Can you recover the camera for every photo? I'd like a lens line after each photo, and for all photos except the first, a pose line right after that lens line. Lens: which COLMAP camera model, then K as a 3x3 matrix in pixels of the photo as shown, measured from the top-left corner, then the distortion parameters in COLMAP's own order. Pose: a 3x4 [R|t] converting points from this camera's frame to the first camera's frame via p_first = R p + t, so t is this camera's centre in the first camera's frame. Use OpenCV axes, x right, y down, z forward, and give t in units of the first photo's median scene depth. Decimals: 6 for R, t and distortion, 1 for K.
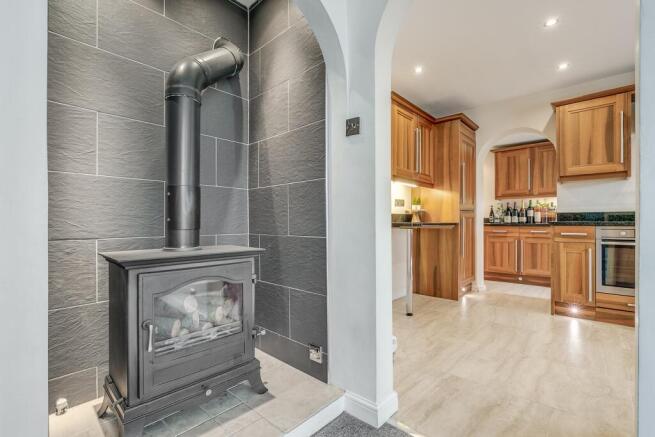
lens RADIAL K [[306.1, 0, 330.0], [0, 306.1, 221.4], [0, 0, 1]] dist [-0.000872, 0.000015]
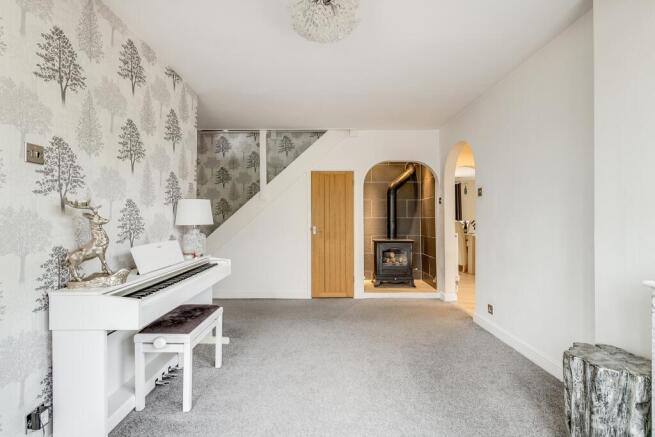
lens RADIAL K [[298.7, 0, 328.6], [0, 298.7, 219.5], [0, 0, 1]] dist [-0.001553, -0.000669]
pose [[0.681663, -0.000974, -0.731665, 1.440277], [-0.000085, 0.999999, -0.001411, -0.120820], [0.731666, 0.001024, 0.681663, -1.737065]]
